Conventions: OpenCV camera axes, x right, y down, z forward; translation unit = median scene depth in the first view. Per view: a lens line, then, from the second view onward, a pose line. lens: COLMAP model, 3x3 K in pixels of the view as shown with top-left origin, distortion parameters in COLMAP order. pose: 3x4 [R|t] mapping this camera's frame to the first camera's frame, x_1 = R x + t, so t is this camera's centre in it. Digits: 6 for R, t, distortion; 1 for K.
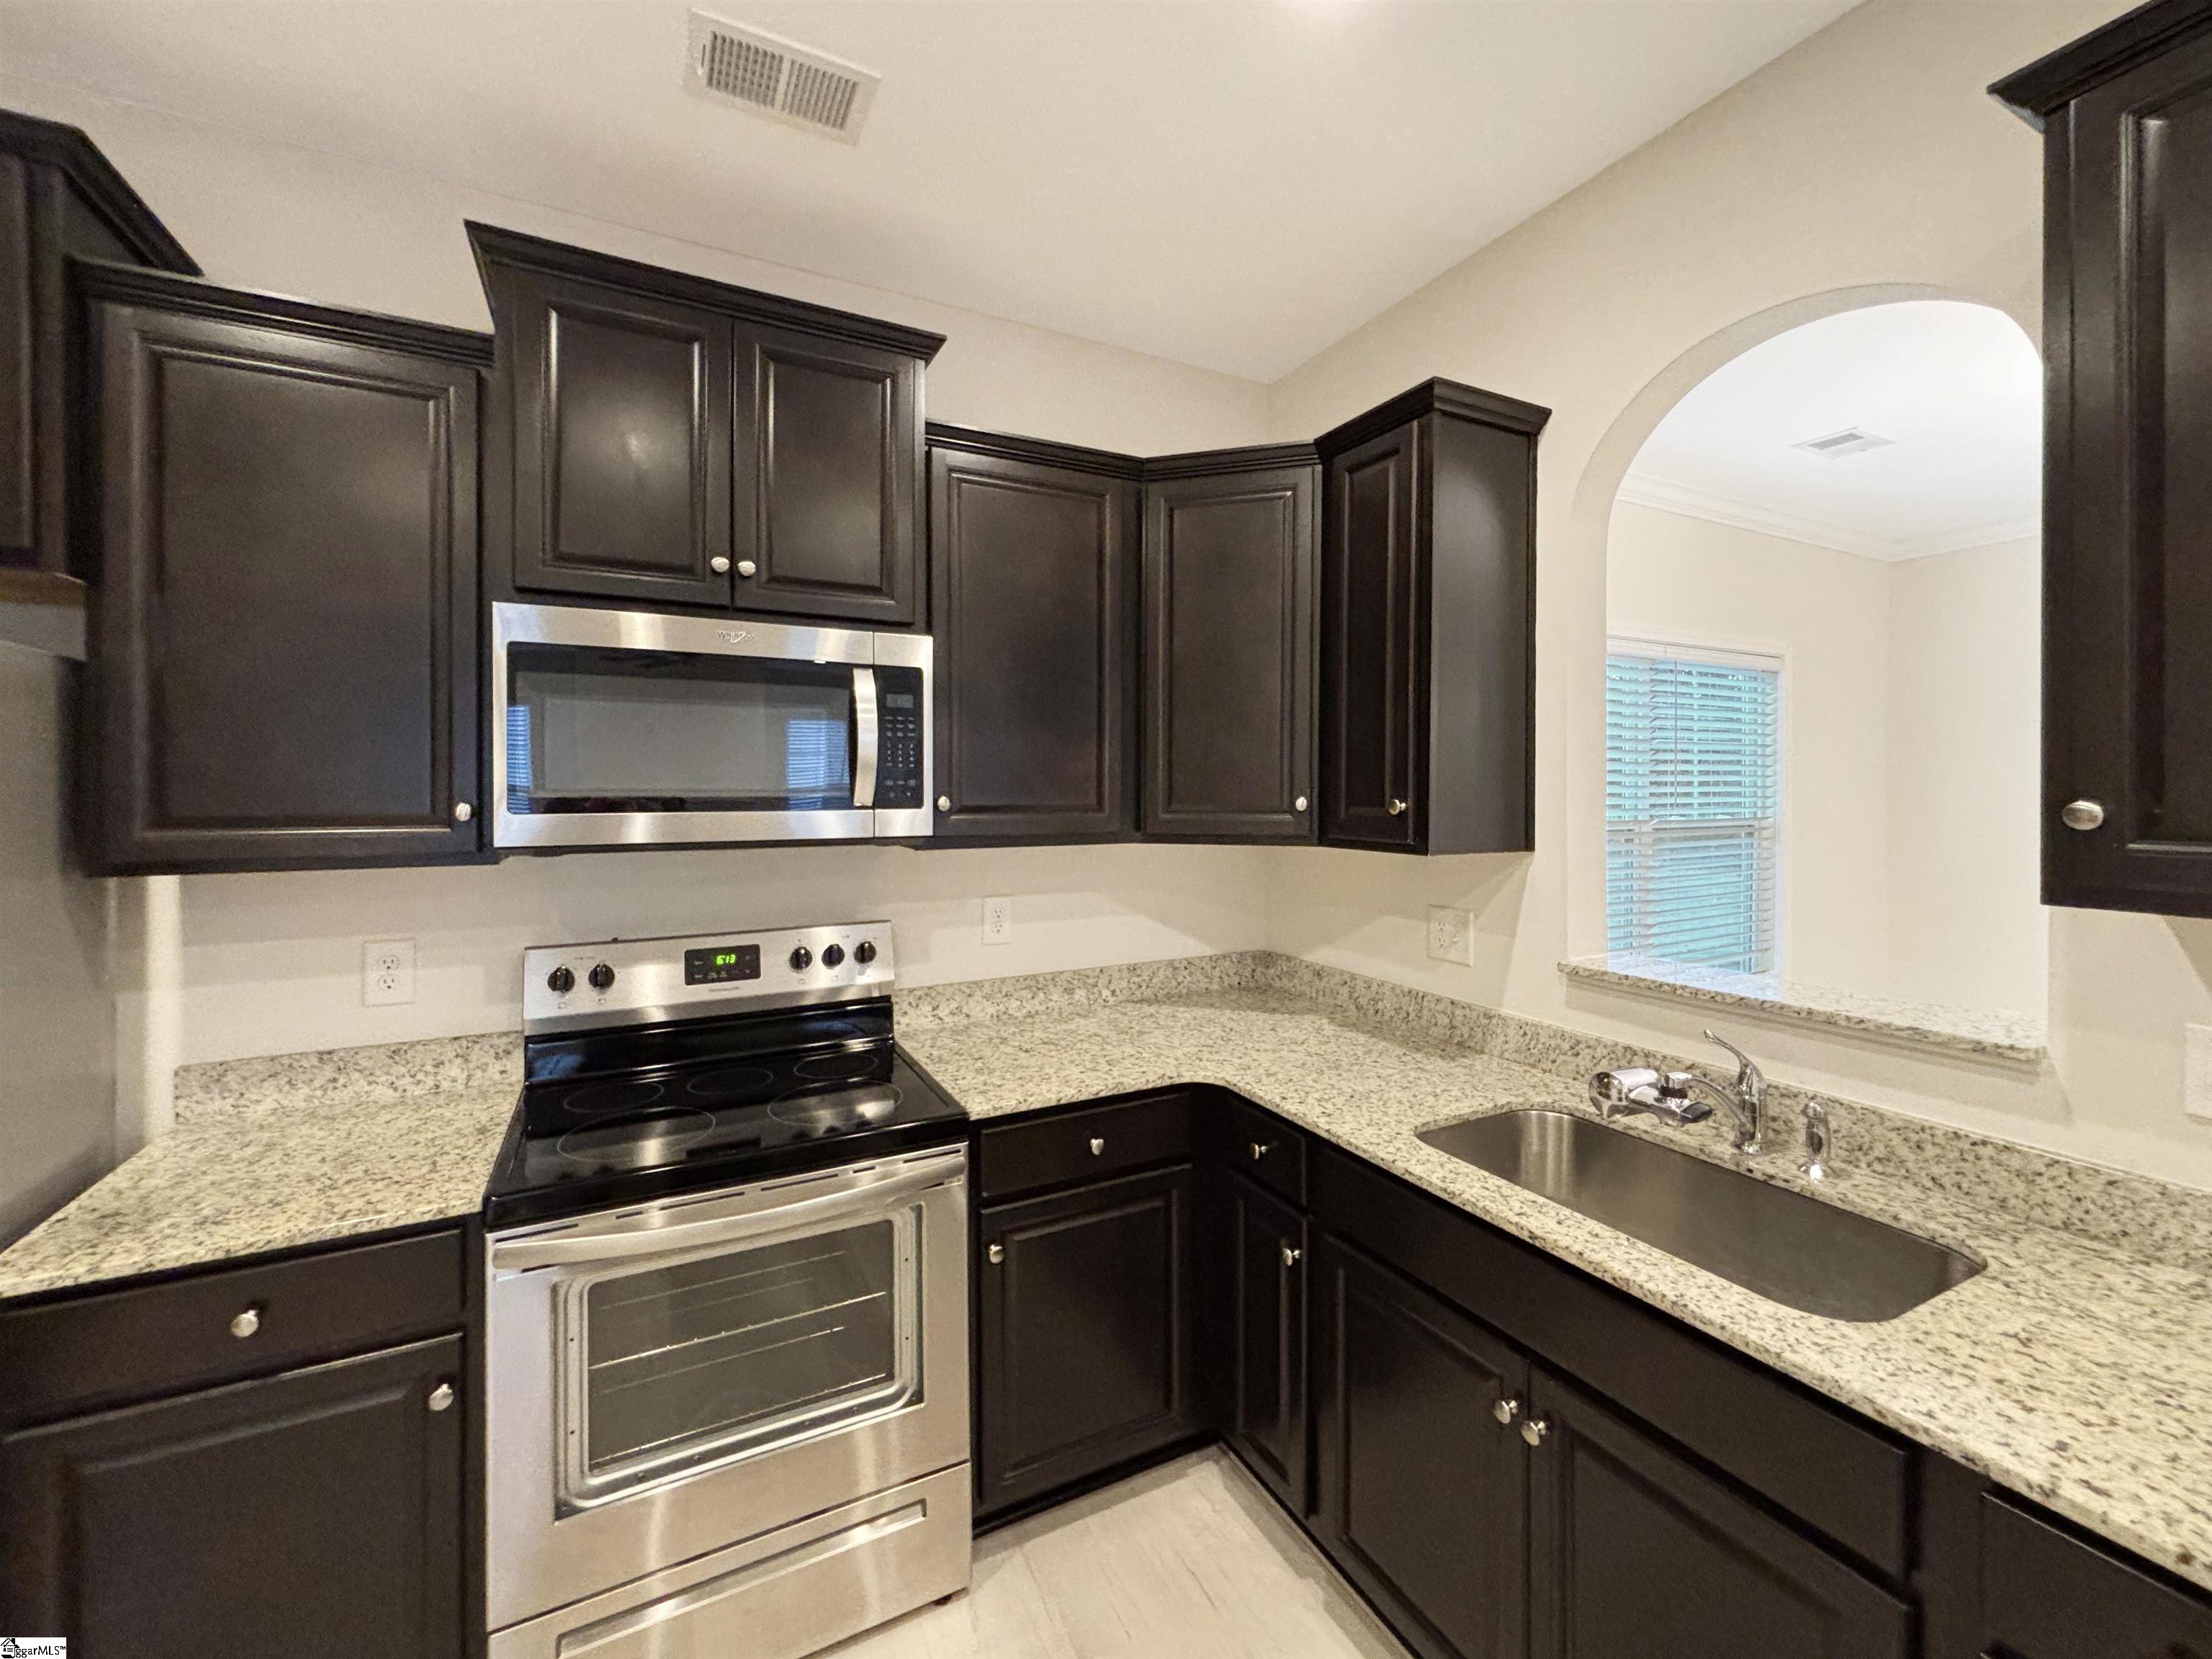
lens RADIAL K [[901.4, 0, 1103.9], [0, 901.4, 805.2], [0, 0, 1]] dist [-0.000003, 0.000049]
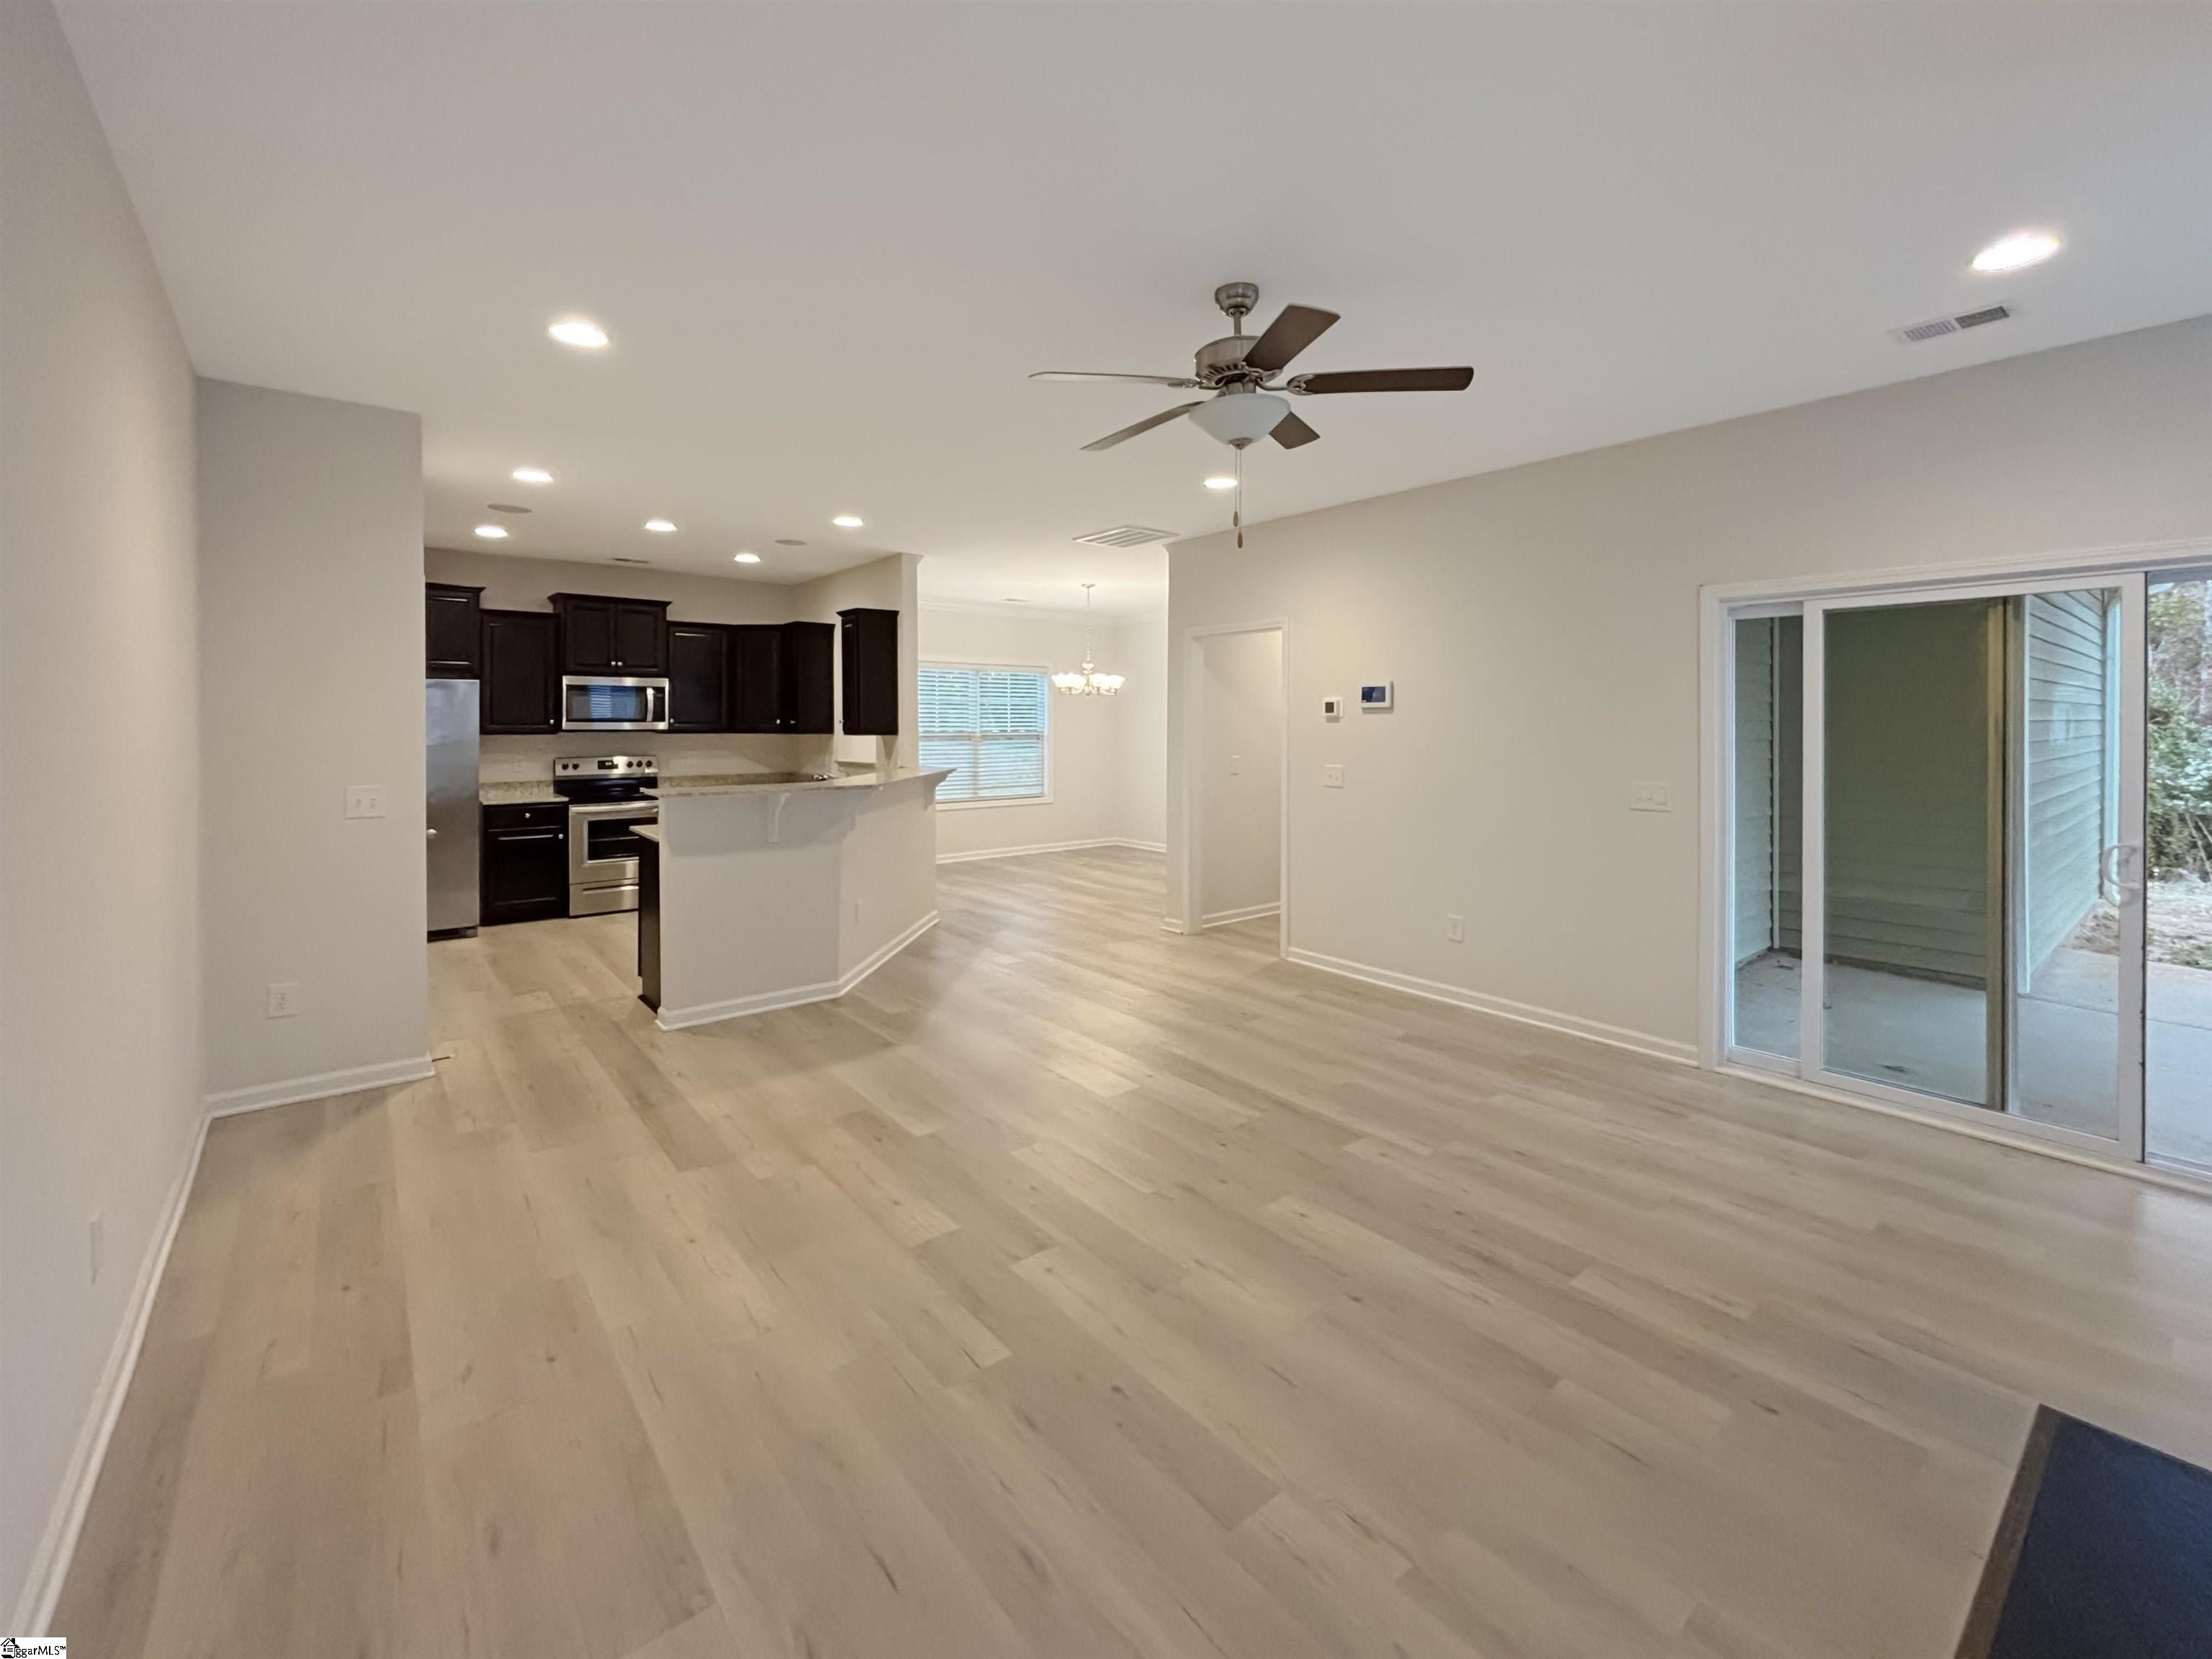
lens RADIAL K [[940.3, 0, 1104.6], [0, 940.3, 742.5], [0, 0, 1]] dist [0.000168, 0.000237]
pose [[0.977845, -0.000491, 0.209332, 0.814161], [-0.000116, 0.999996, 0.002887, 0.079960], [-0.209332, -0.002848, 0.977840, -3.421622]]
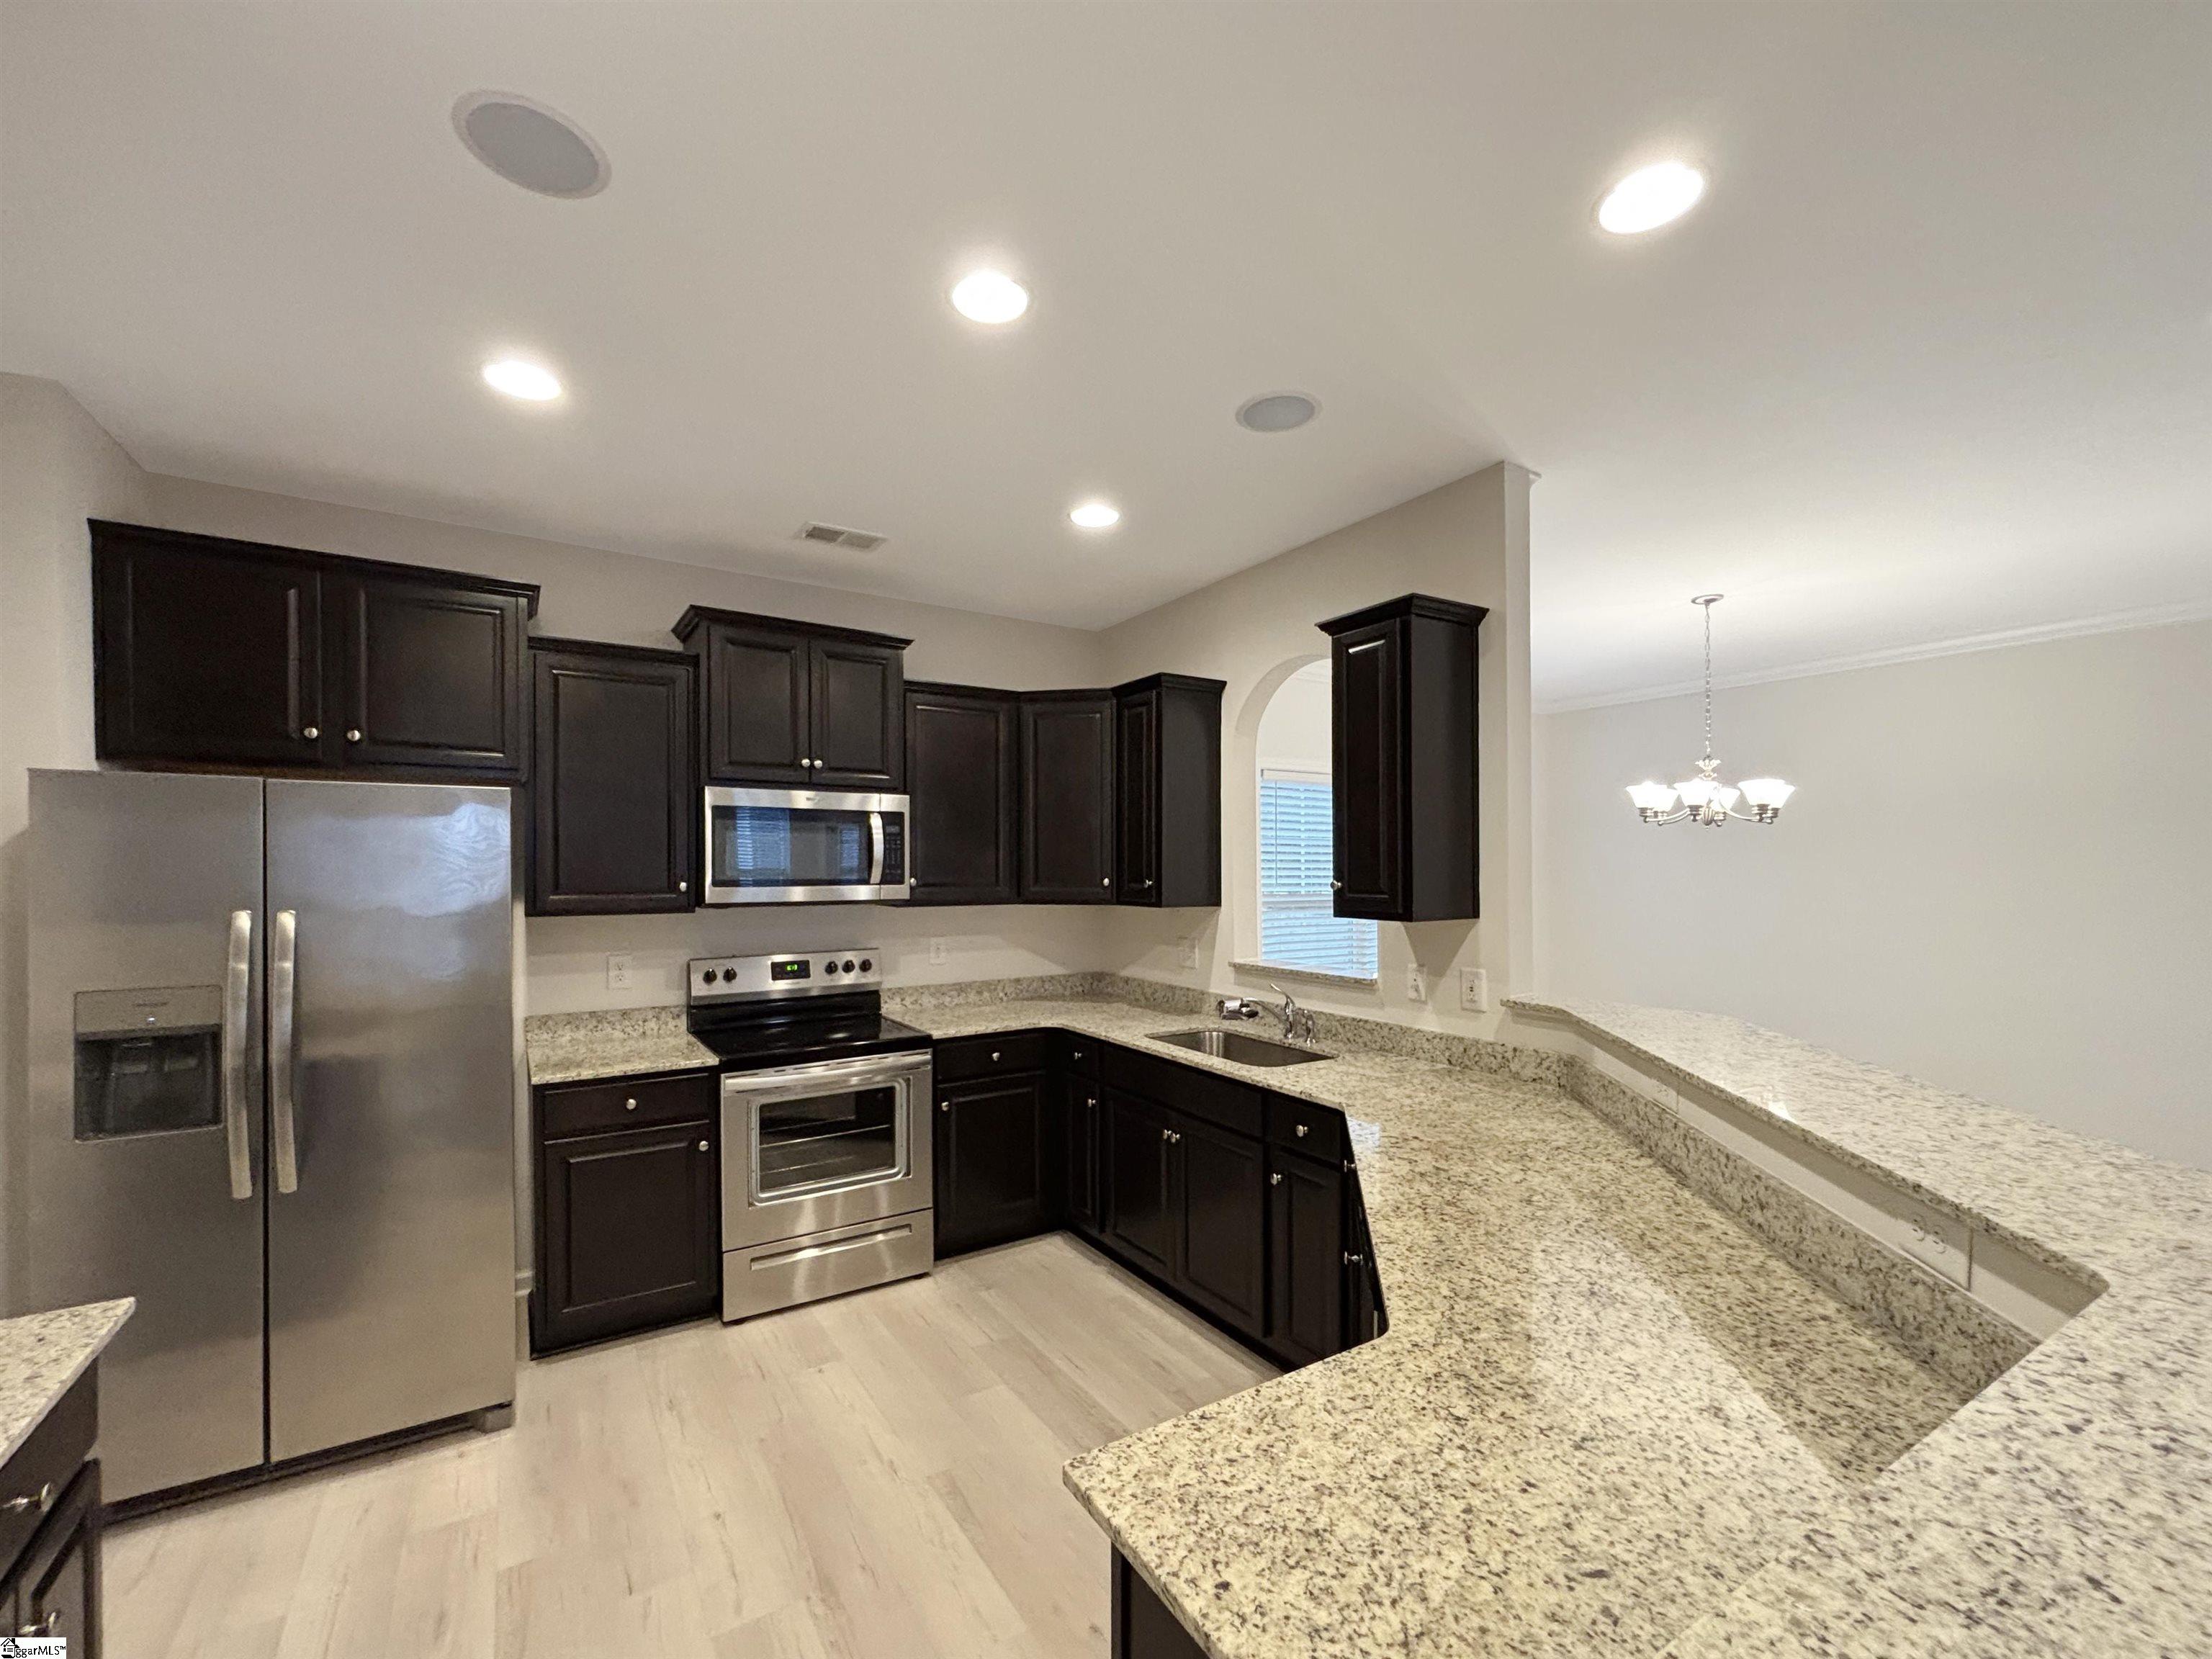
lens RADIAL K [[923.0, 0, 1097.7], [0, 923.0, 900.3], [0, 0, 1]] dist [0.001369, 0.000072]
pose [[0.994899, -0.003174, 0.100825, 0.010884], [0.001438, 0.999849, 0.017290, 0.002913], [-0.100865, -0.017057, 0.994754, -0.998641]]
